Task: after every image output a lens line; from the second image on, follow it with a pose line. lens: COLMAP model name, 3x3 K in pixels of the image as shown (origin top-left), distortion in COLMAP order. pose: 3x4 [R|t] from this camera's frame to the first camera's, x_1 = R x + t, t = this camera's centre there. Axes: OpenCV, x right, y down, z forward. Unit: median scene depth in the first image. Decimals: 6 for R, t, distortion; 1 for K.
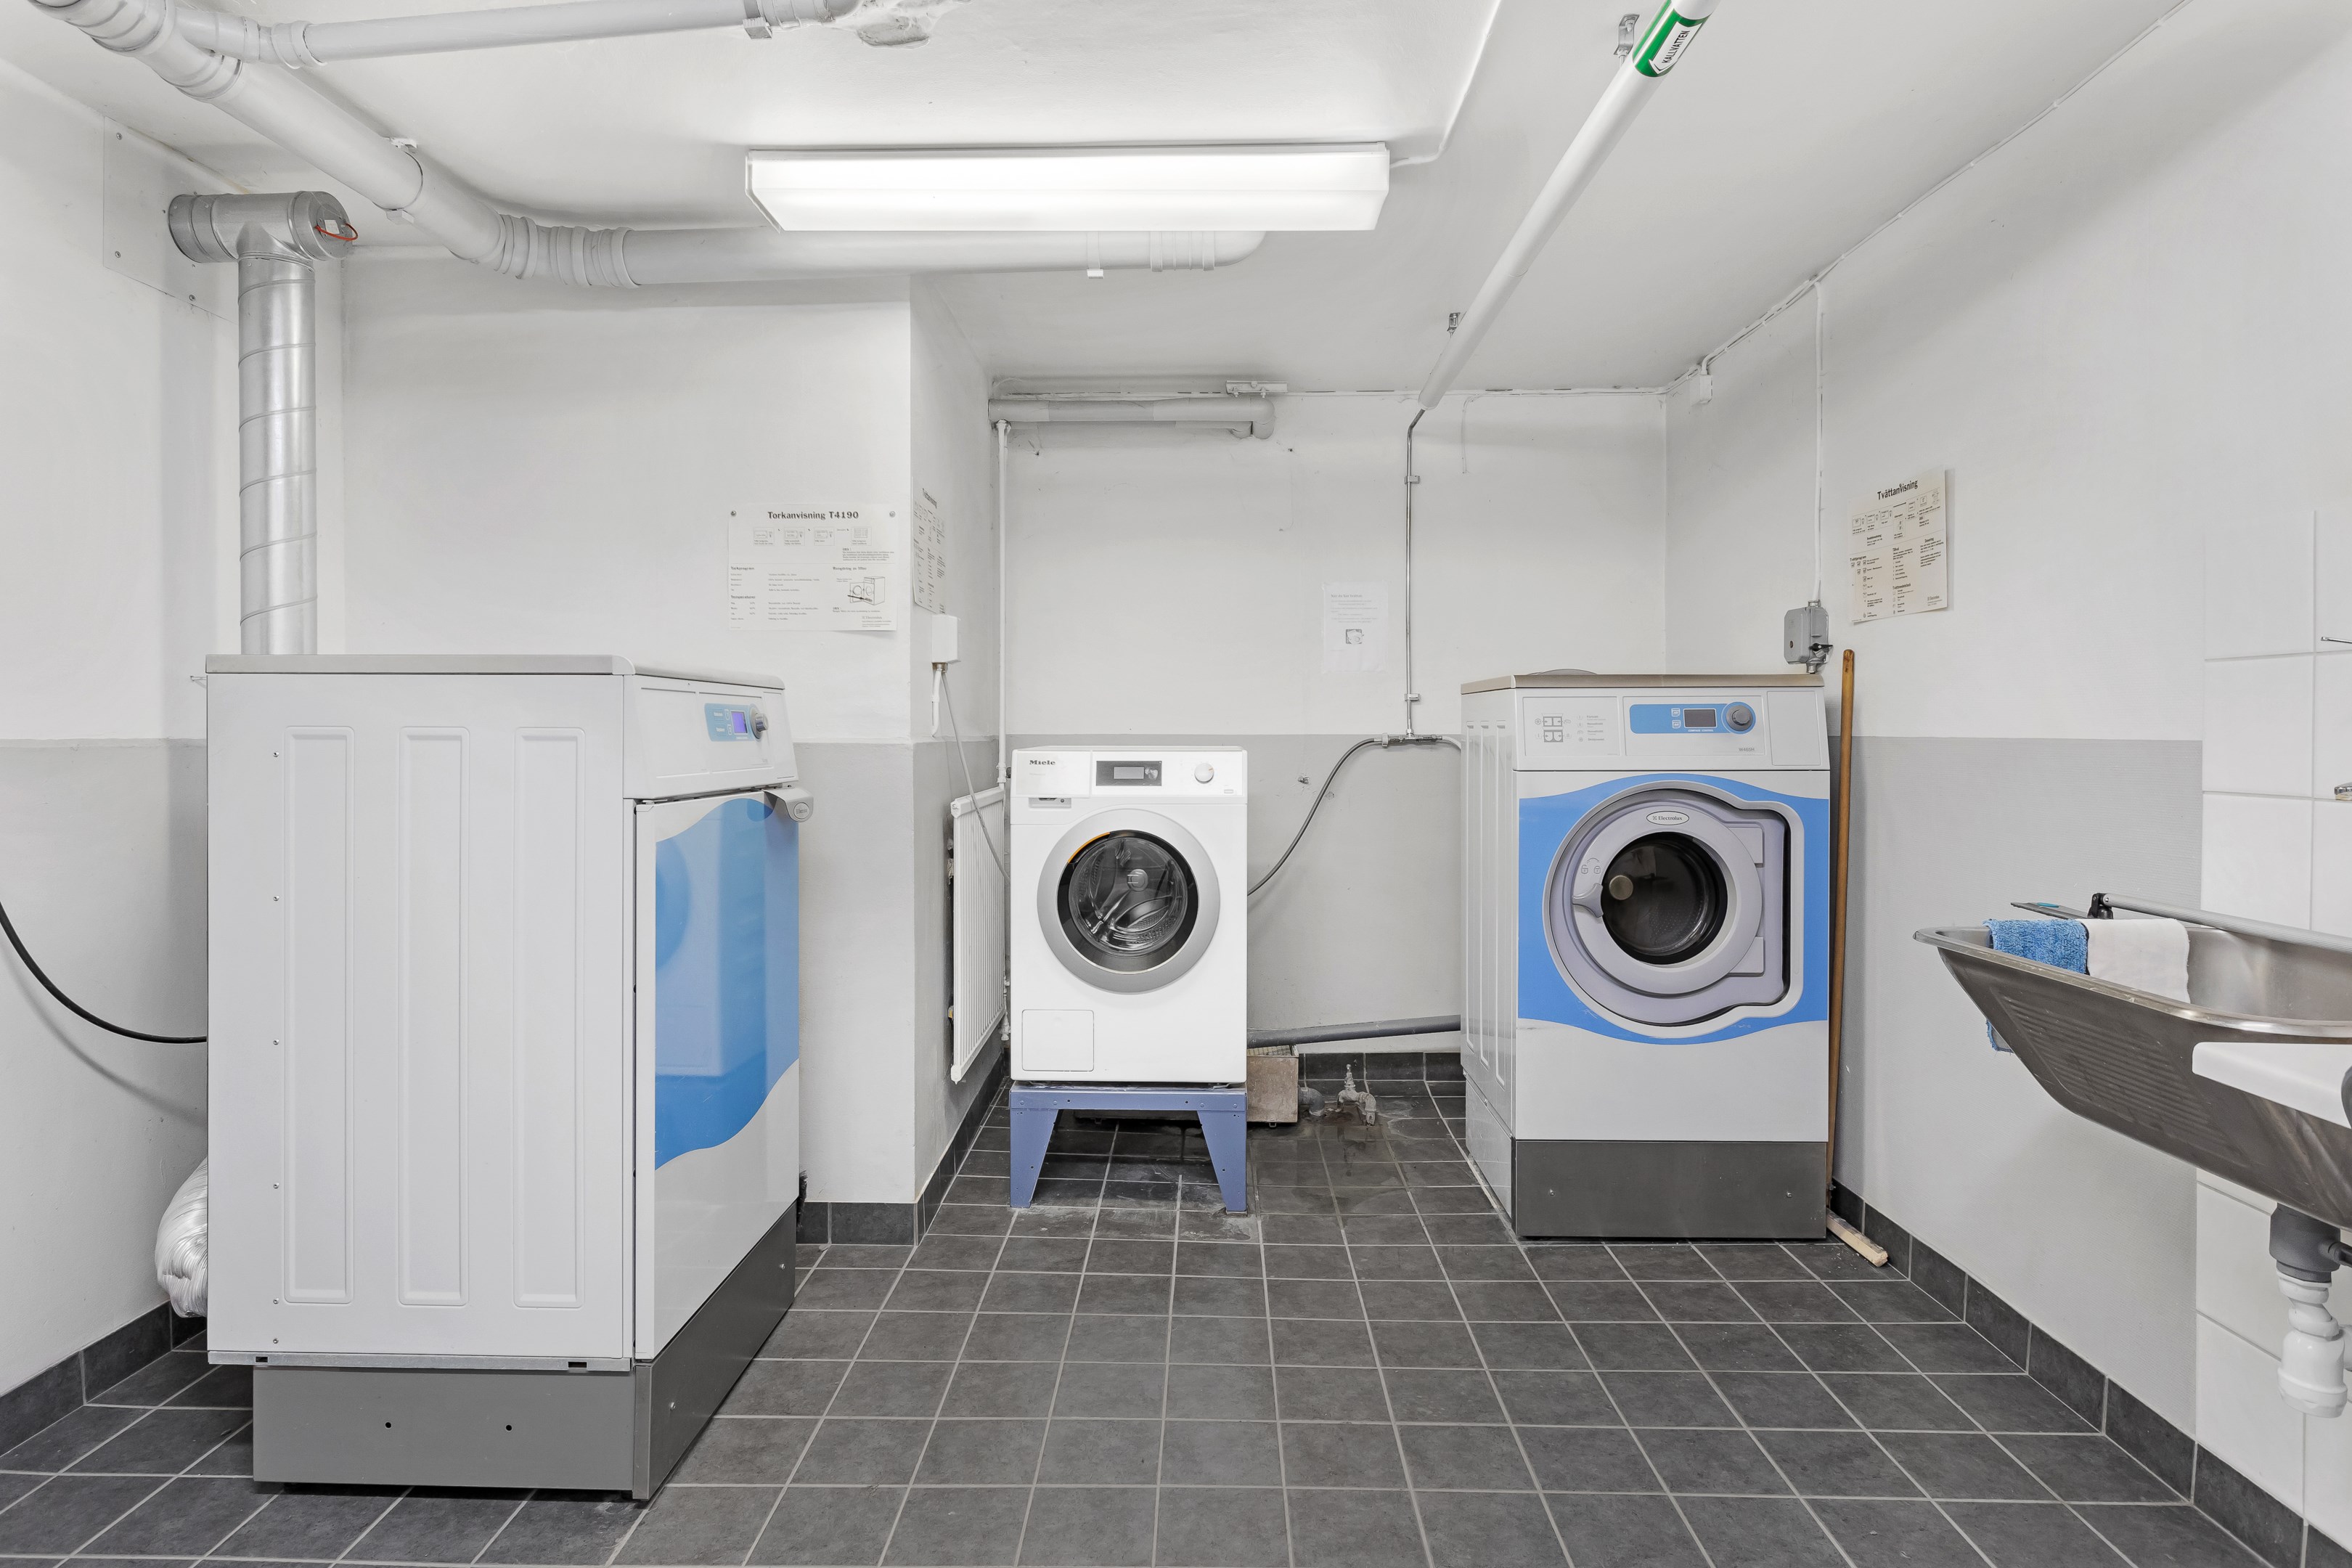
lens RADIAL K [[1299.1, 0, 1175.7], [0, 1299.1, 754.0], [0, 0, 1]] dist [0.001444, 0.002090]
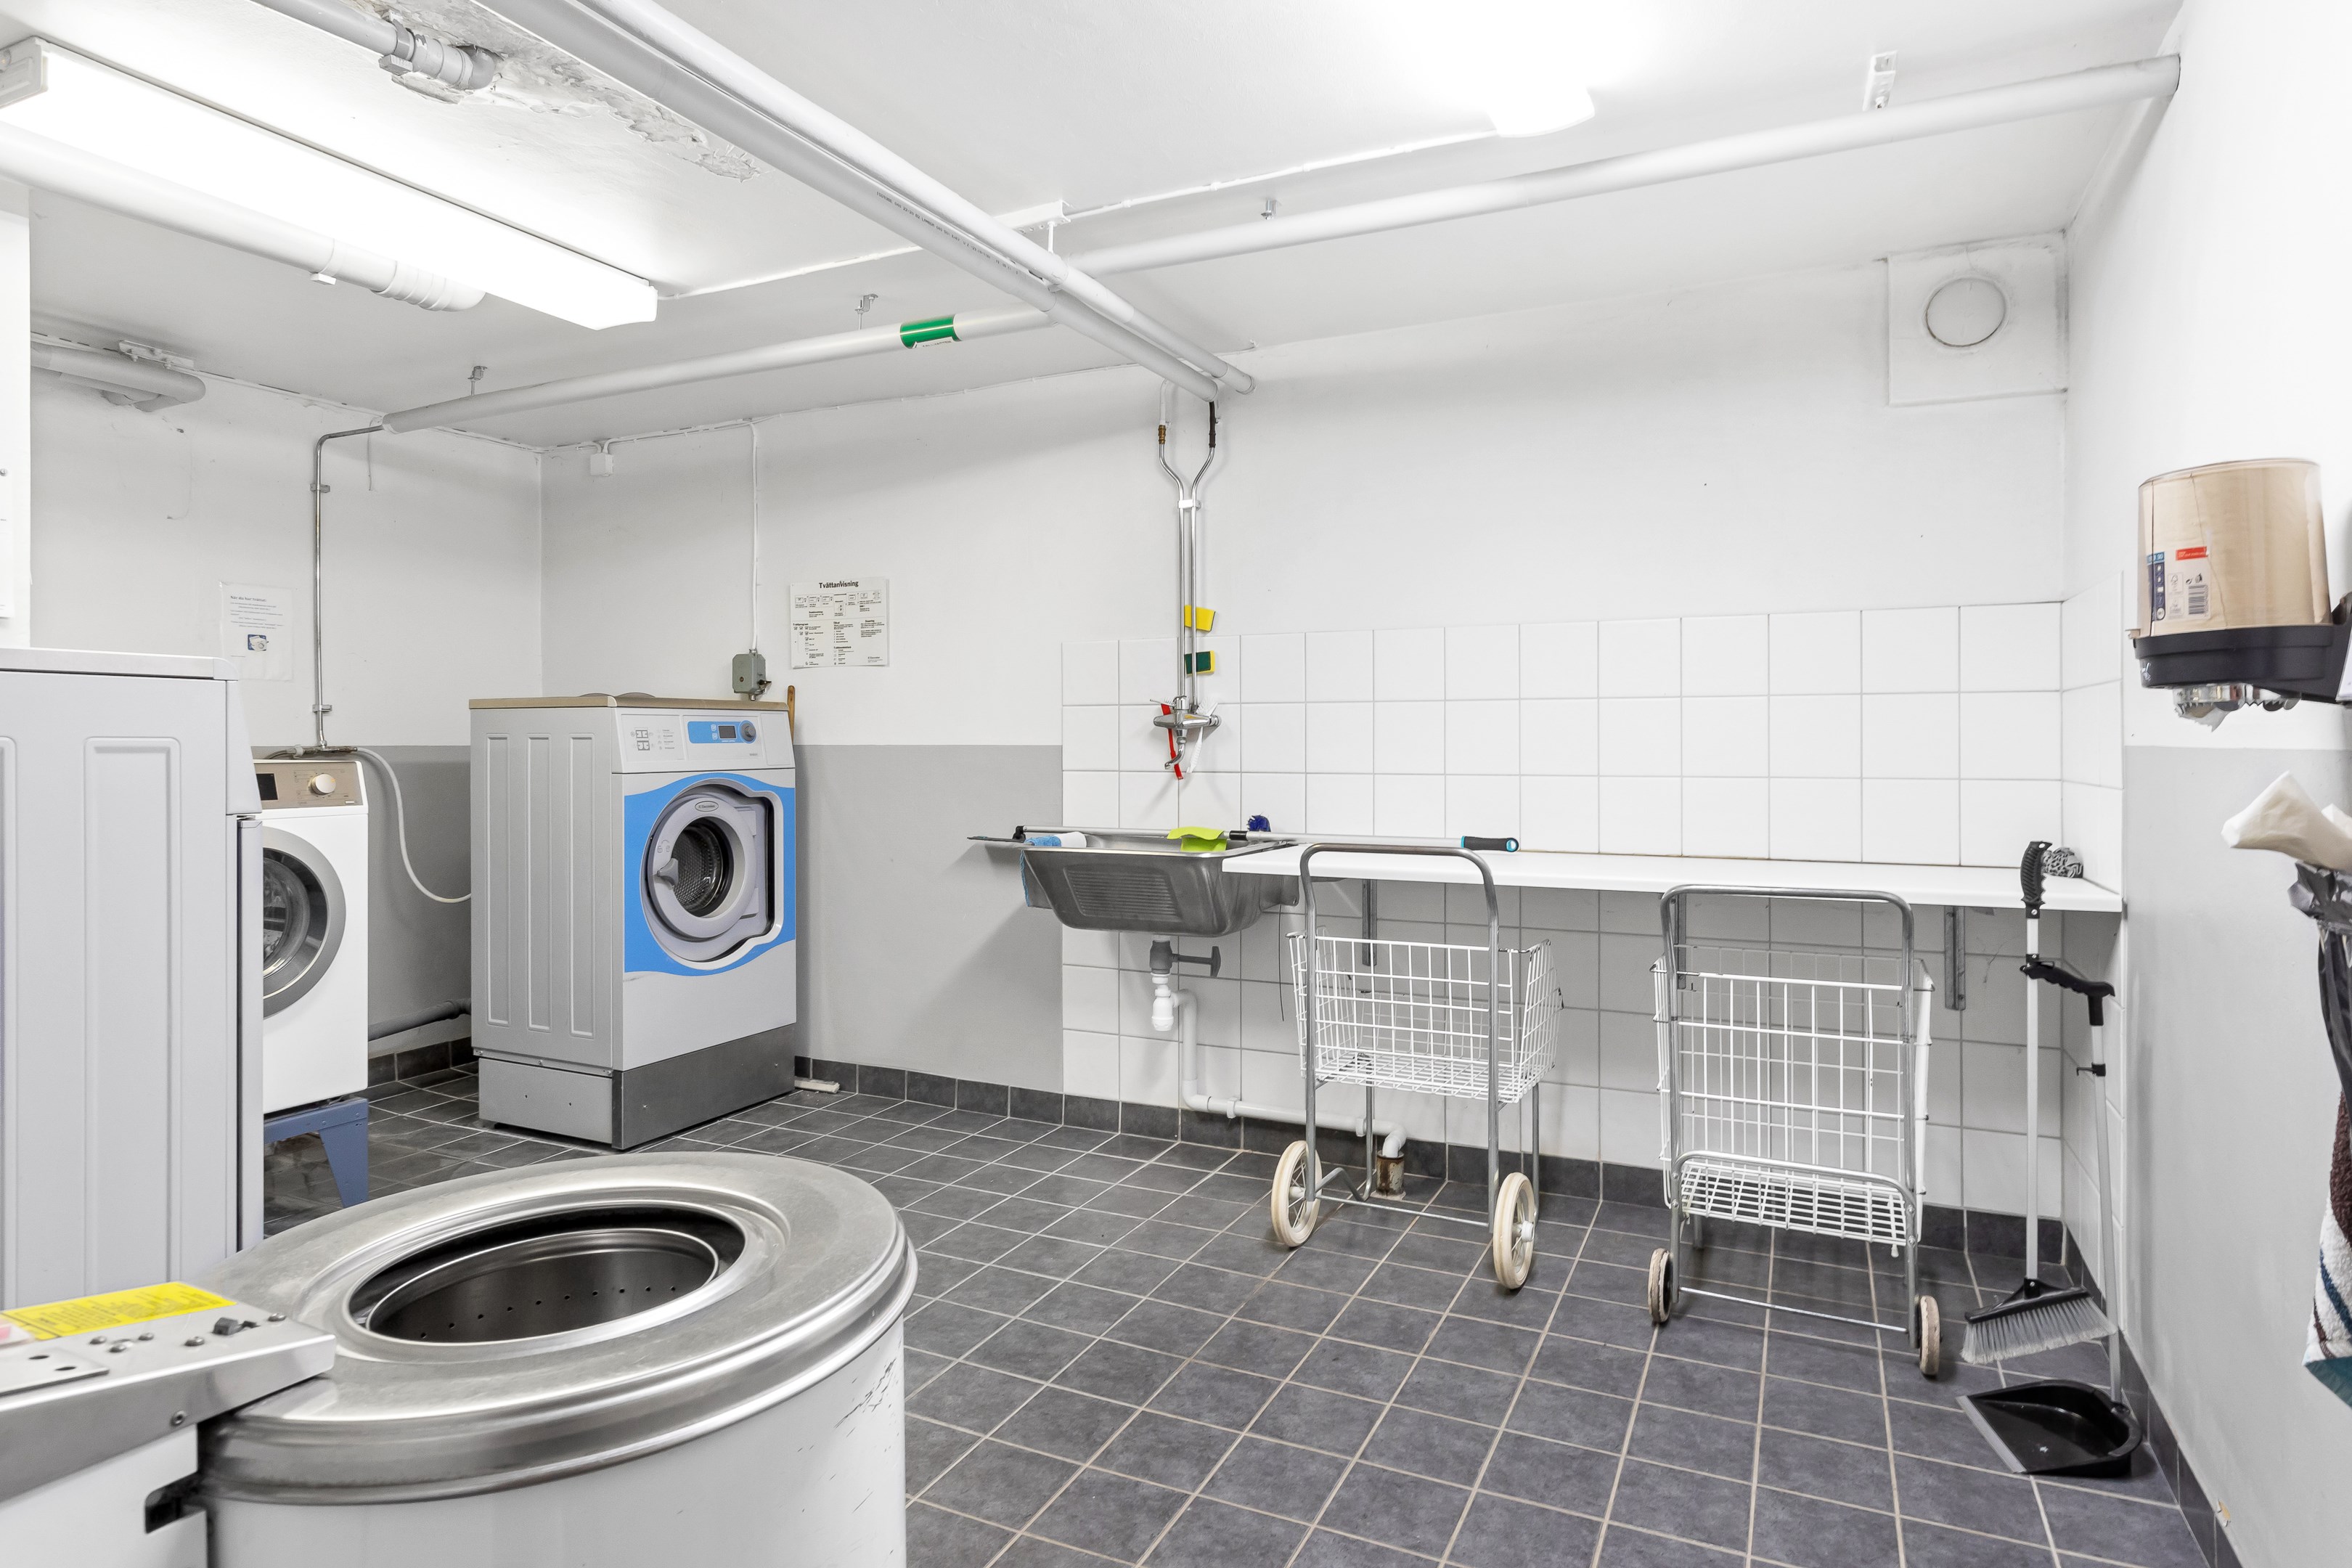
lens RADIAL K [[1299.1, 0, 1175.7], [0, 1299.1, 754.0], [0, 0, 1]] dist [0.001444, 0.002090]
pose [[0.407254, -0.010480, 0.913255, -0.653962], [0.019028, 0.999814, 0.002988, 0.000546], [-0.913117, 0.016160, 0.407378, 0.011268]]
